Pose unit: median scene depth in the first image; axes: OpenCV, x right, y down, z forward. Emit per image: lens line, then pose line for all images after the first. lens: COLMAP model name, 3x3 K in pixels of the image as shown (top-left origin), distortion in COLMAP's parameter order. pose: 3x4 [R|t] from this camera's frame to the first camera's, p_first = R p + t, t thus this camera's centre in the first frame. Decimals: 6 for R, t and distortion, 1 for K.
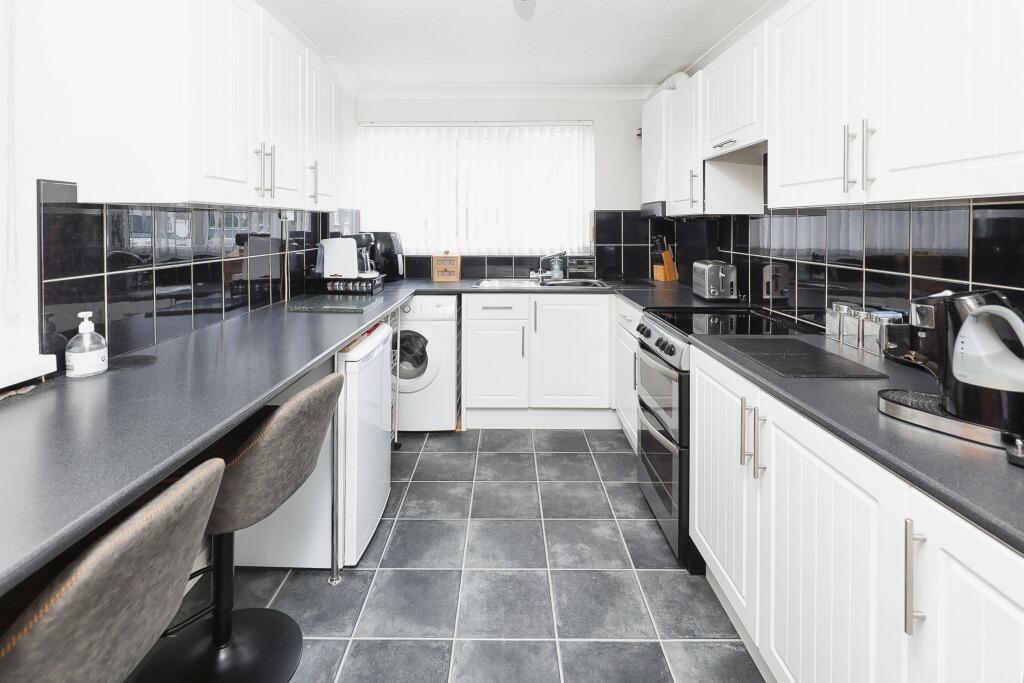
lens RADIAL K [[502.0, 0, 505.6], [0, 502.0, 230.0], [0, 0, 1]] dist [0.021434, -0.006902]
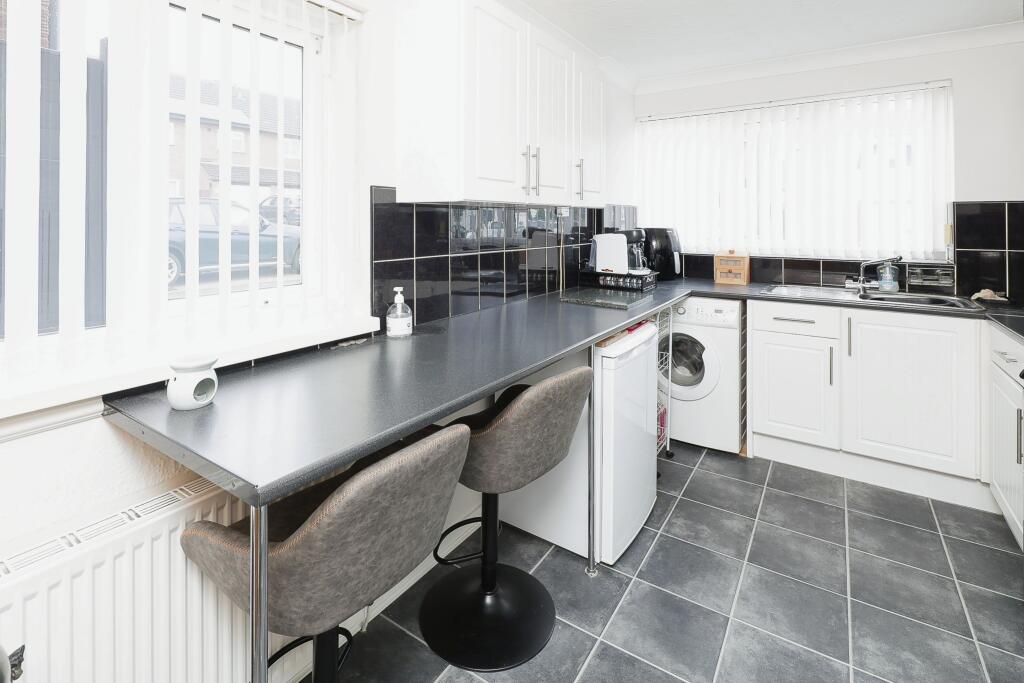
lens RADIAL K [[502.0, 0, 505.0], [0, 502.0, 220.5], [0, 0, 1]] dist [0.021434, -0.006902]
pose [[0.838416, 0.002930, -0.545023, 0.057236], [-0.009060, 0.999922, -0.008562, 0.000545], [0.544956, 0.012116, 0.838377, 0.044742]]
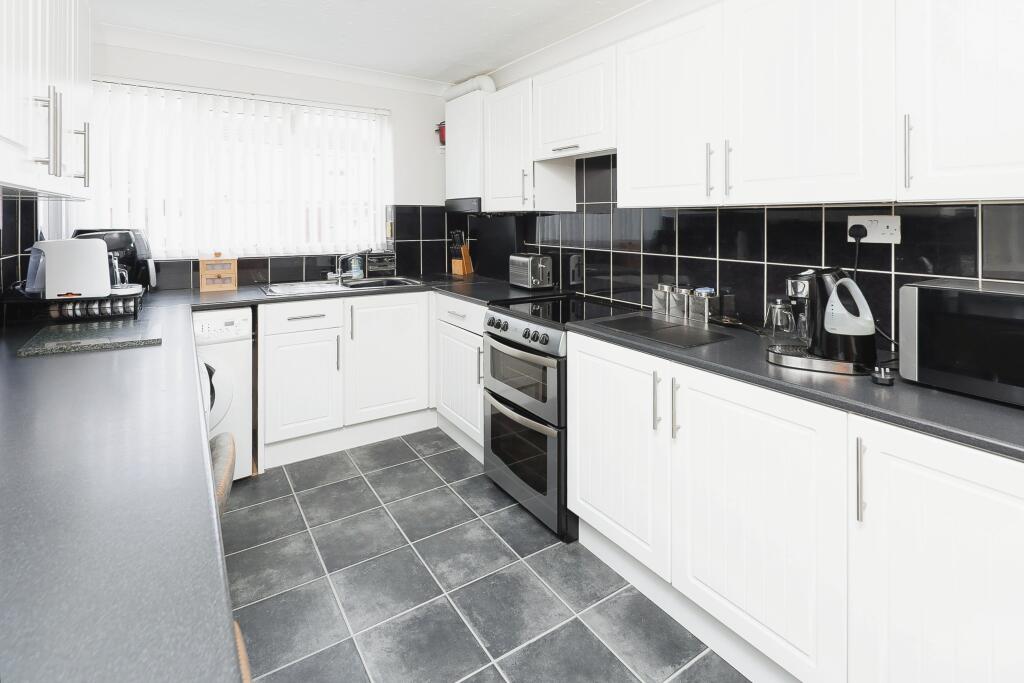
lens RADIAL K [[502.0, 0, 507.5], [0, 502.0, 223.0], [0, 0, 1]] dist [0.021434, -0.006902]
pose [[0.836037, -0.001078, 0.548671, -0.292619], [0.002394, 0.999996, -0.001683, -0.004080], [-0.548667, 0.002720, 0.836036, 0.145498]]
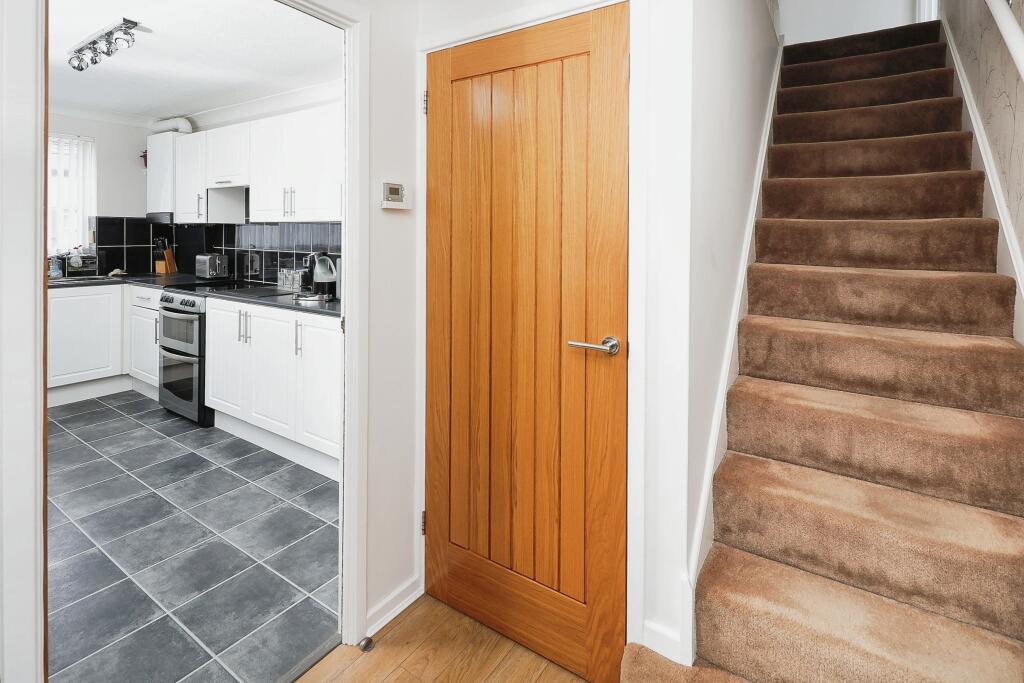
lens RADIAL K [[502.0, 0, 499.4], [0, 502.0, 233.2], [0, 0, 1]] dist [0.021434, -0.006902]
pose [[0.571789, 0.004764, 0.820387, -0.438015], [0.000323, 0.999982, -0.006032, 0.011584], [-0.820400, 0.003714, 0.571777, -0.749299]]
